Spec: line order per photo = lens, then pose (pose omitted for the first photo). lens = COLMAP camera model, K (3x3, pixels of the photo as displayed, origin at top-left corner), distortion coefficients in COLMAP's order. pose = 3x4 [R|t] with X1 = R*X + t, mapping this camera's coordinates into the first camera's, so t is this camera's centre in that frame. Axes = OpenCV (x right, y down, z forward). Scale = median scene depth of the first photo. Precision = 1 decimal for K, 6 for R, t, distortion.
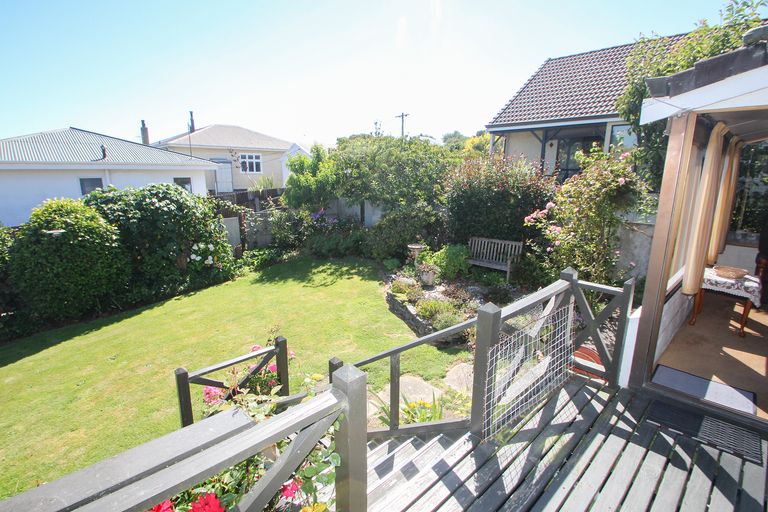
lens RADIAL K [[370.6, 0, 381.9], [0, 370.6, 257.7], [0, 0, 1]] dist [-0.019283, -0.002813]
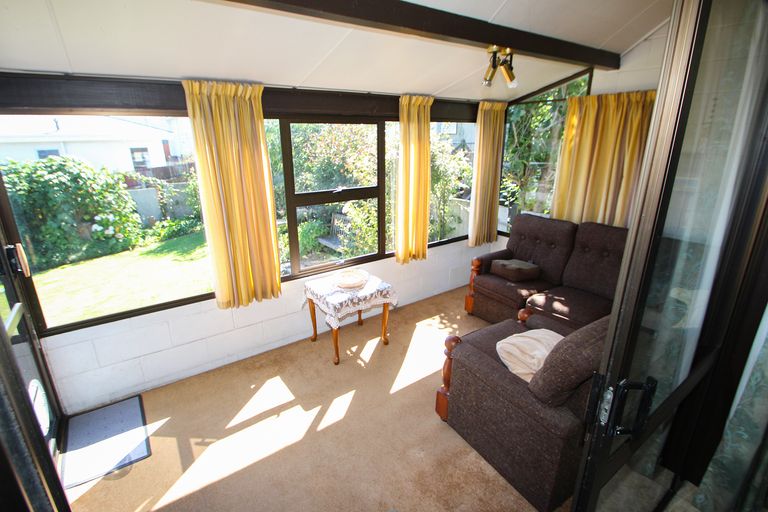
lens RADIAL K [[370.6, 0, 379.8], [0, 370.6, 251.1], [0, 0, 1]] dist [-0.019283, -0.002813]
pose [[0.986778, 0.035118, -0.158226, 0.458922], [-0.023875, 0.997089, 0.072409, -0.029076], [0.160308, -0.067674, 0.984744, 0.109022]]
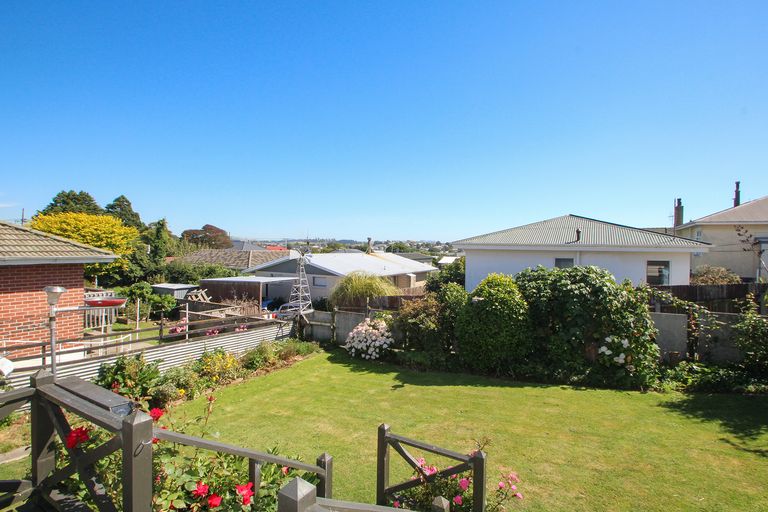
lens RADIAL K [[384.3, 0, 383.3], [0, 384.3, 252.2], [0, 0, 1]] dist [-0.000719, -0.003452]
pose [[0.278144, 0.010156, -0.960486, 0.227065], [-0.228100, 0.972039, -0.055777, -0.057790], [0.933063, 0.234601, 0.272684, 0.208685]]
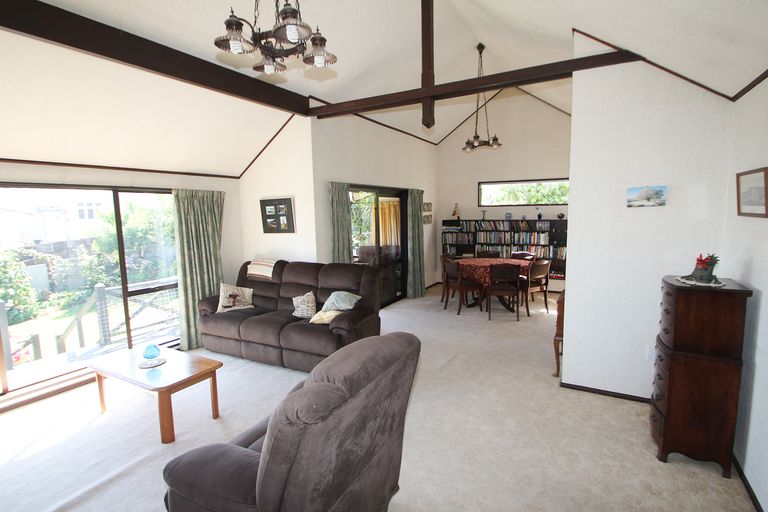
lens RADIAL K [[384.3, 0, 391.3], [0, 384.3, 249.0], [0, 0, 1]] dist [-0.000719, -0.003452]
pose [[0.954977, -0.056240, 0.291301, 0.319195], [0.093561, 0.988855, -0.115810, 0.089726], [-0.281542, 0.137850, 0.949595, -0.463025]]
